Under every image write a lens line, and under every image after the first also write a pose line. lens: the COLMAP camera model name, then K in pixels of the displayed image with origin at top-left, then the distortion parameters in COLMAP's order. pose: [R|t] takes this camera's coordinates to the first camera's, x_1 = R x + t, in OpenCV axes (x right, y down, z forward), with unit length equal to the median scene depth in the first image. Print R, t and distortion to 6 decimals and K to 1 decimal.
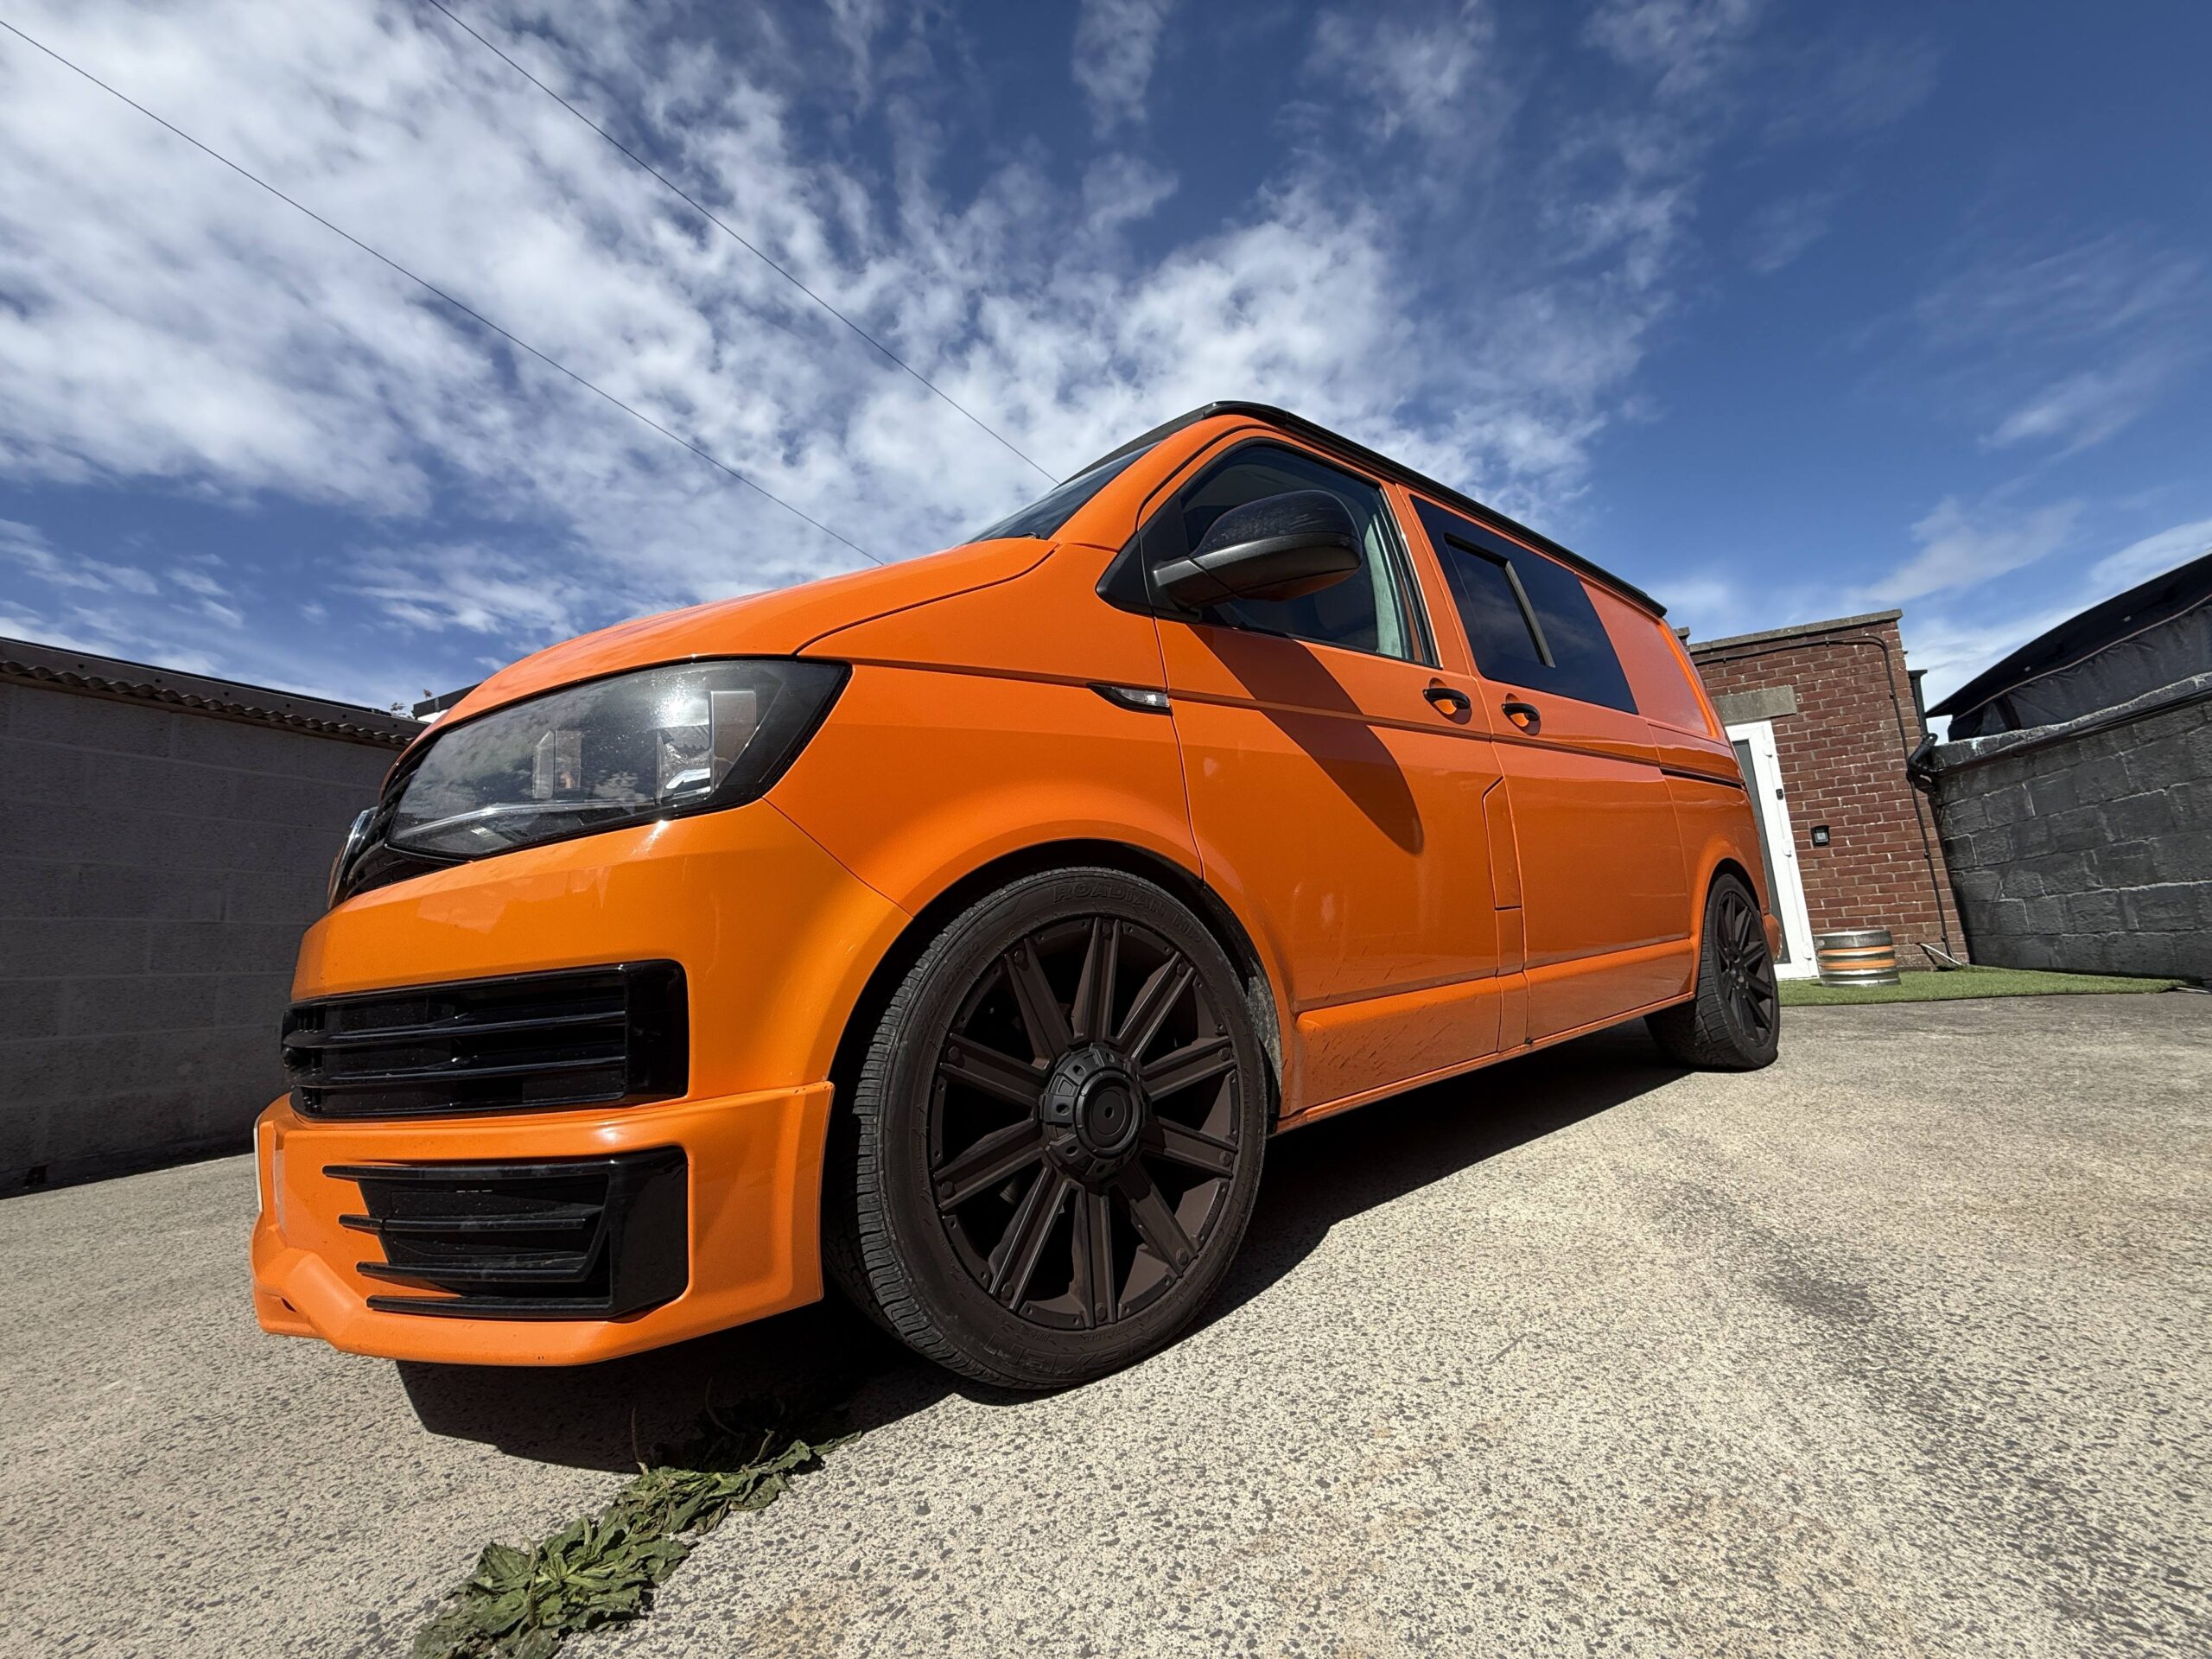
lens RADIAL K [[881.1, 0, 1105.1], [0, 881.1, 839.7], [0, 0, 1]] dist [0.000486, -0.000526]
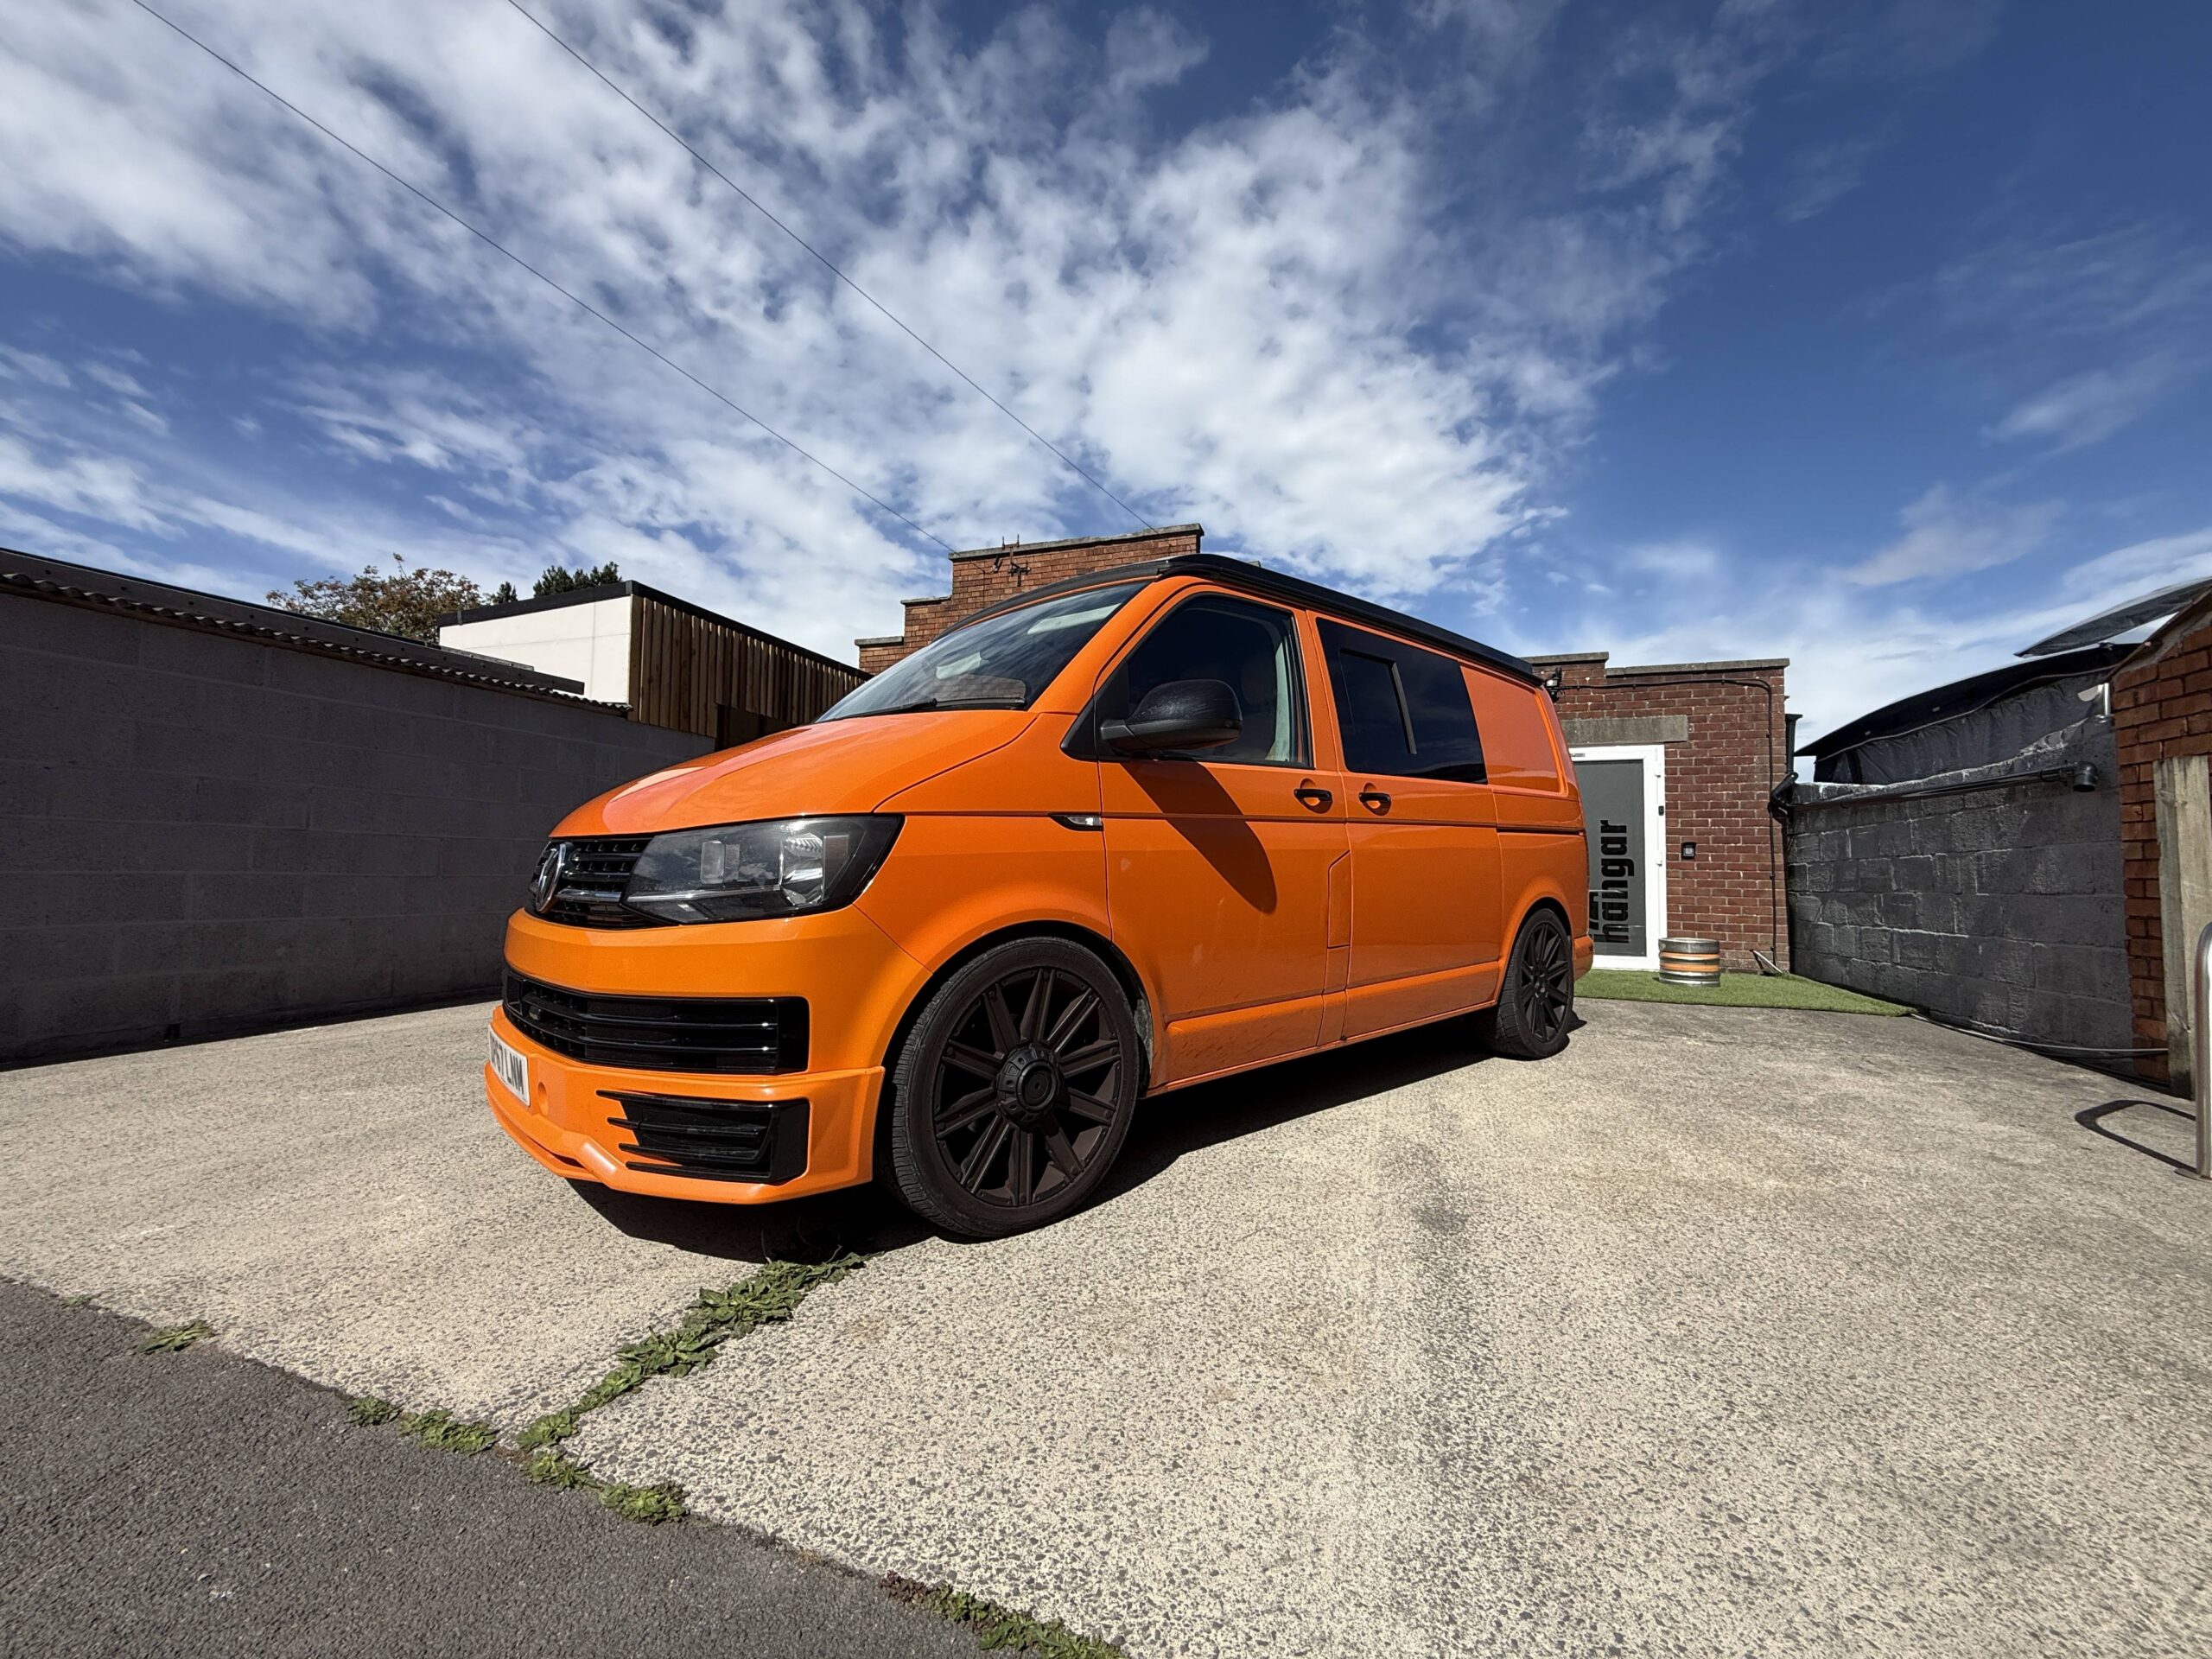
lens RADIAL K [[881.1, 0, 1097.1], [0, 881.1, 845.5], [0, 0, 1]] dist [0.000486, -0.000526]
pose [[0.995134, 0.089450, 0.041320, 0.001507], [-0.093387, 0.989972, 0.105993, -0.063699], [-0.031425, -0.109335, 0.993508, -0.118867]]
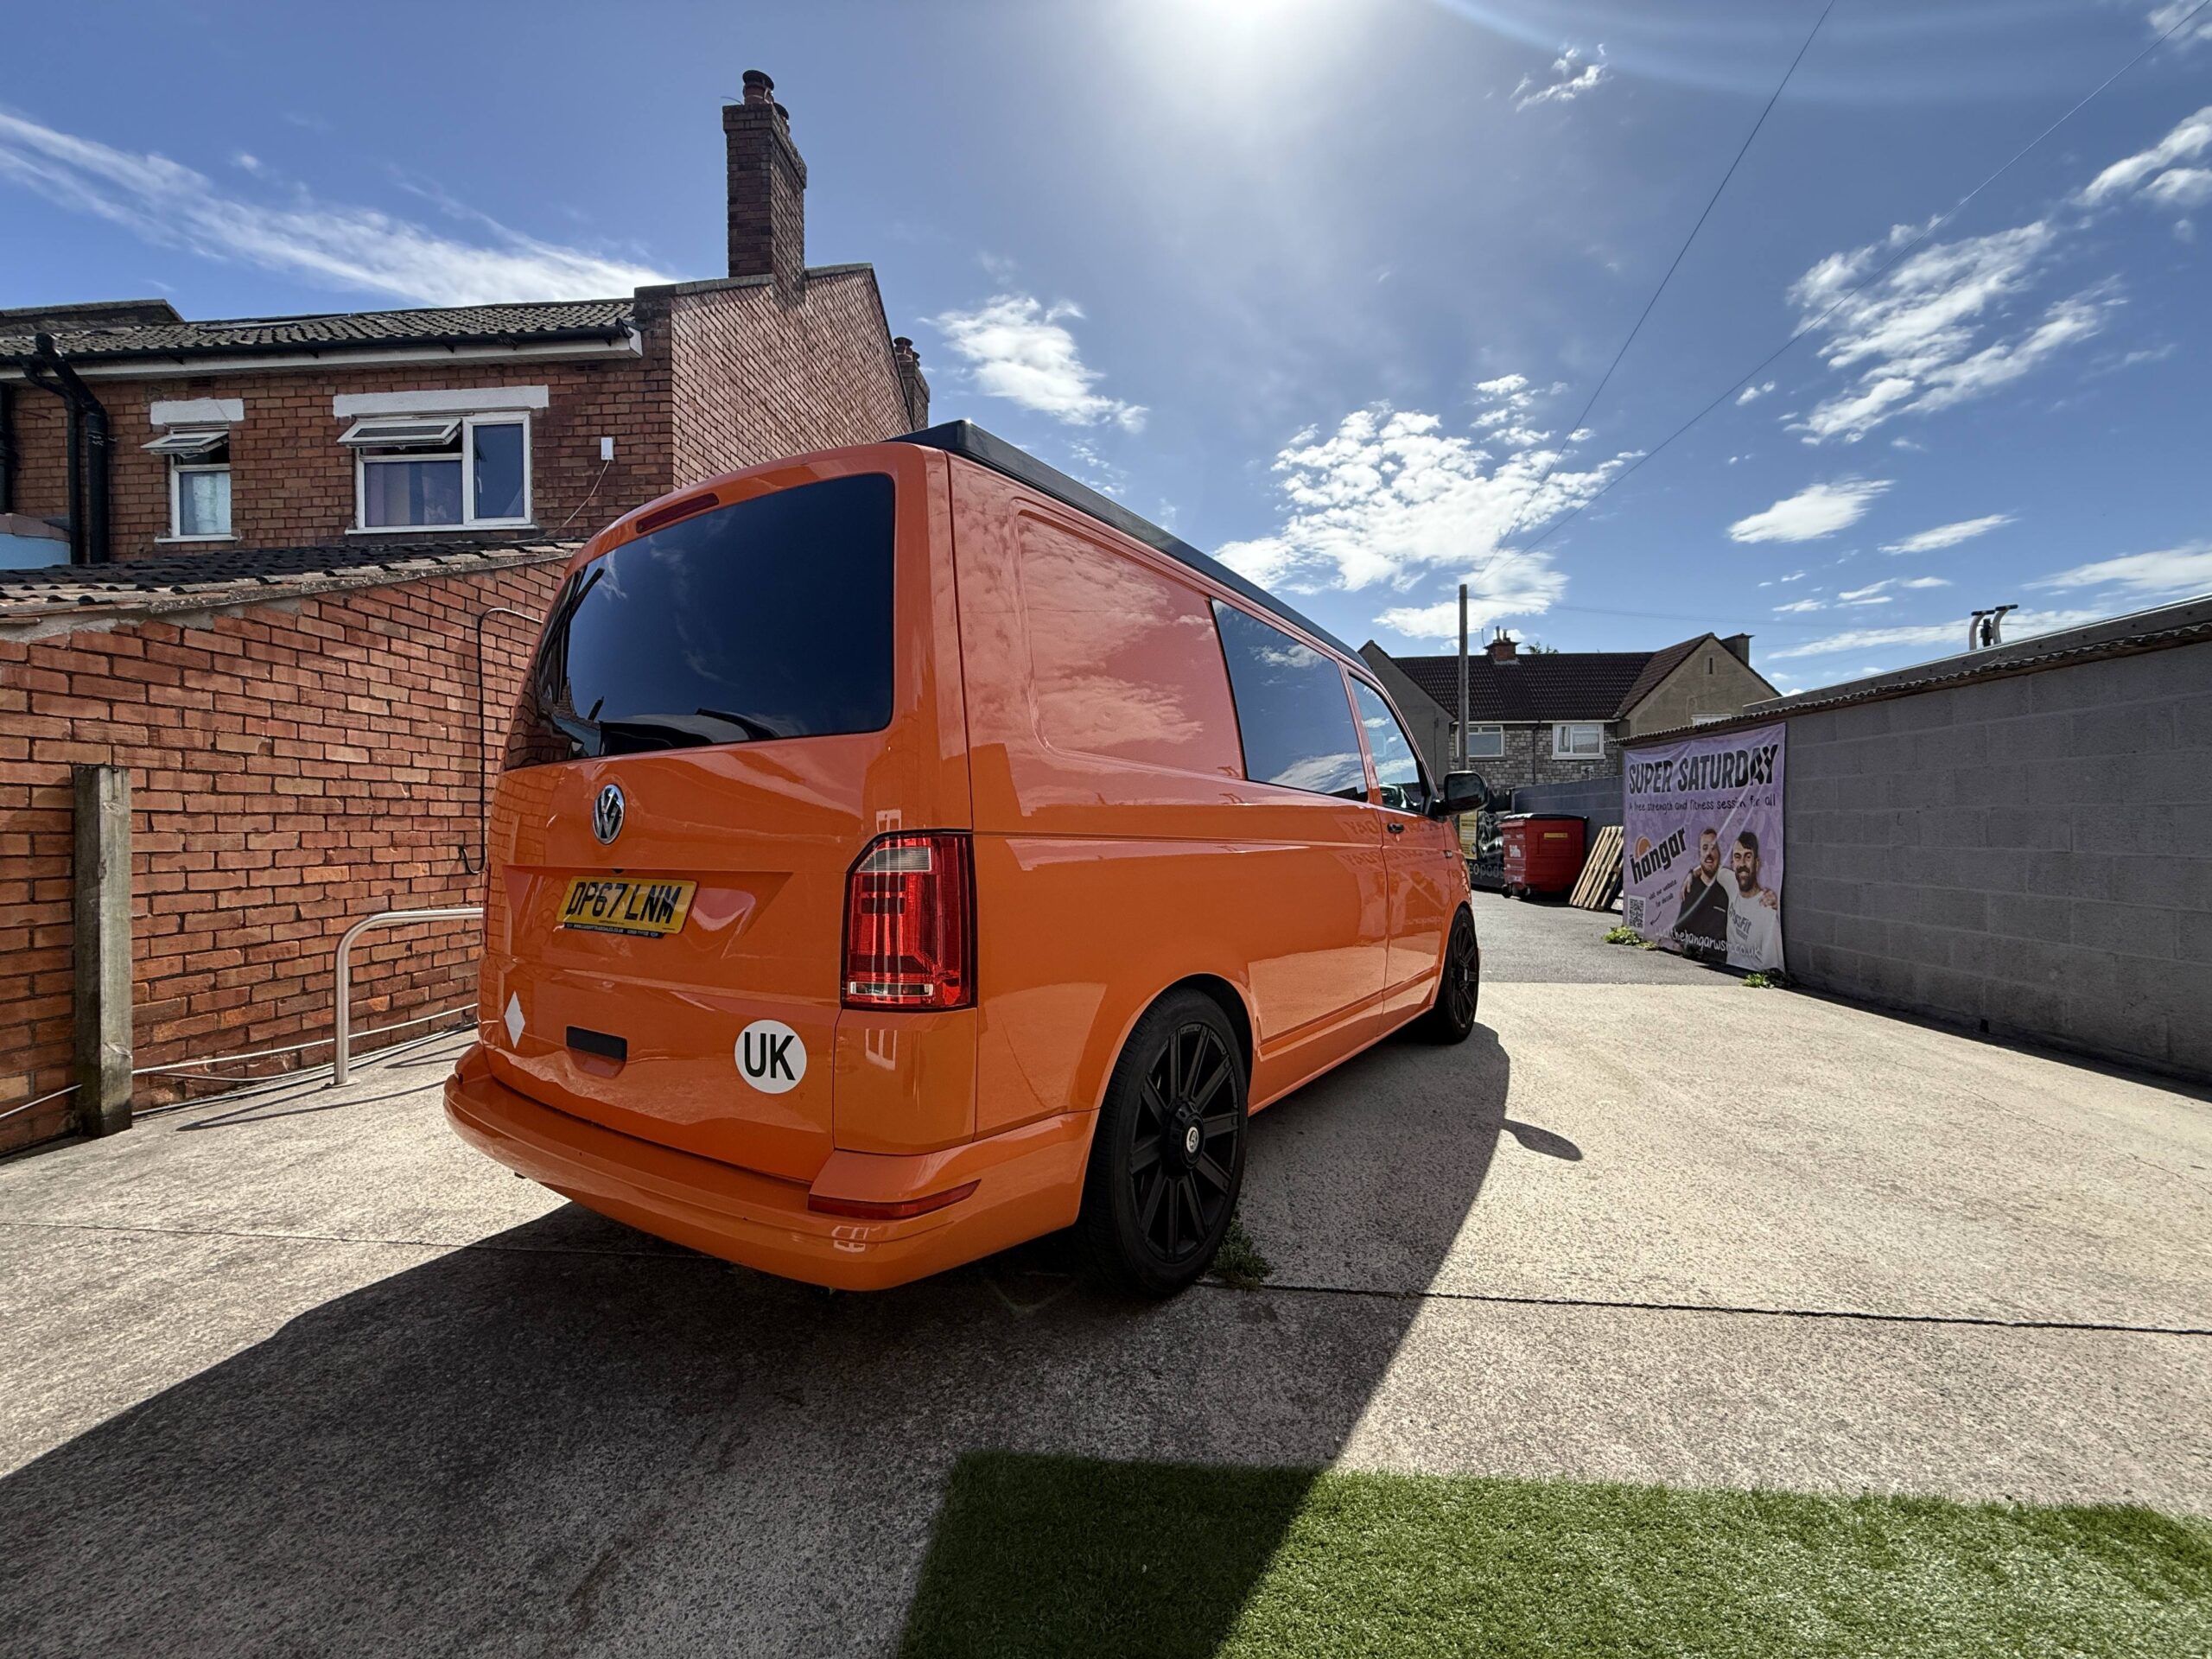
lens RADIAL K [[881.1, 0, 1099.5], [0, 881.1, 847.3], [0, 0, 1]] dist [0.000486, -0.000526]
pose [[-0.958090, 0.082515, -0.274328, 0.281423], [0.111546, 0.989497, -0.091945, 0.031767], [0.263860, -0.118692, -0.957231, 1.027237]]
